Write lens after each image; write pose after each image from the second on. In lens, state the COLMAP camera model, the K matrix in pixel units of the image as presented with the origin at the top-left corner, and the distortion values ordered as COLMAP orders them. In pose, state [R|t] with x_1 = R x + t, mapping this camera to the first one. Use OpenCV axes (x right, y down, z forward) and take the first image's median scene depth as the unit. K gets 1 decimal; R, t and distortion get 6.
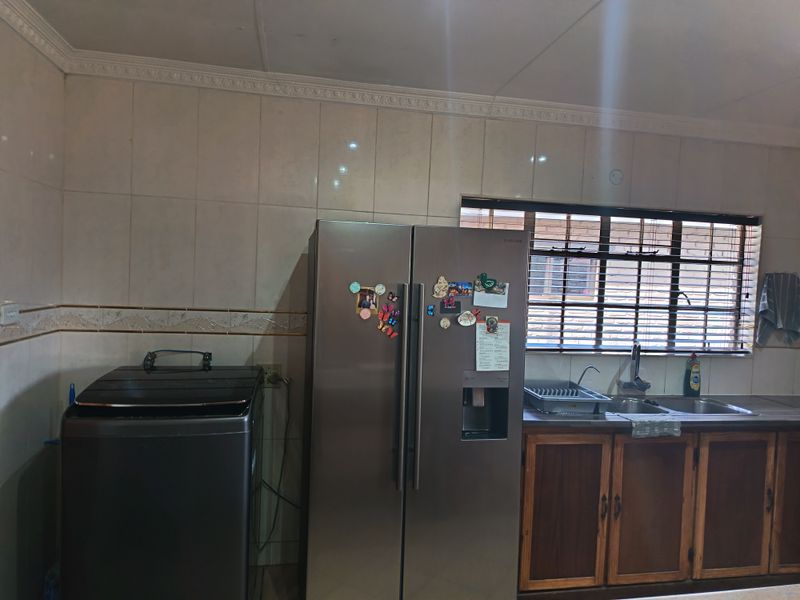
lens RADIAL K [[566.4, 0, 400.0], [0, 566.4, 300.0], [0, 0, 1]] dist [0.127044, -0.158896]
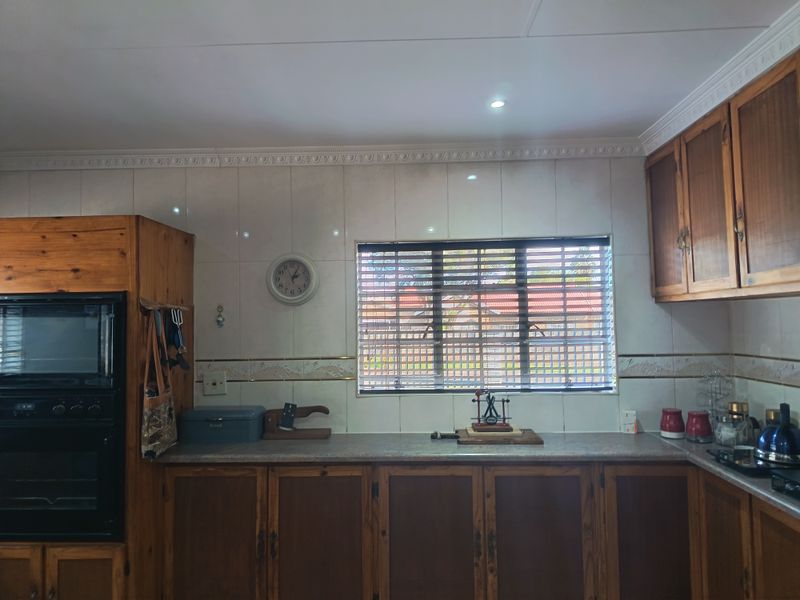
lens RADIAL K [[566.4, 0, 400.0], [0, 566.4, 300.0], [0, 0, 1]] dist [0.127044, -0.158896]
pose [[0.941953, -0.065123, -0.329367, 0.587038], [0.038716, 0.995533, -0.086113, 0.019686], [0.333504, 0.068363, 0.940267, 0.064485]]
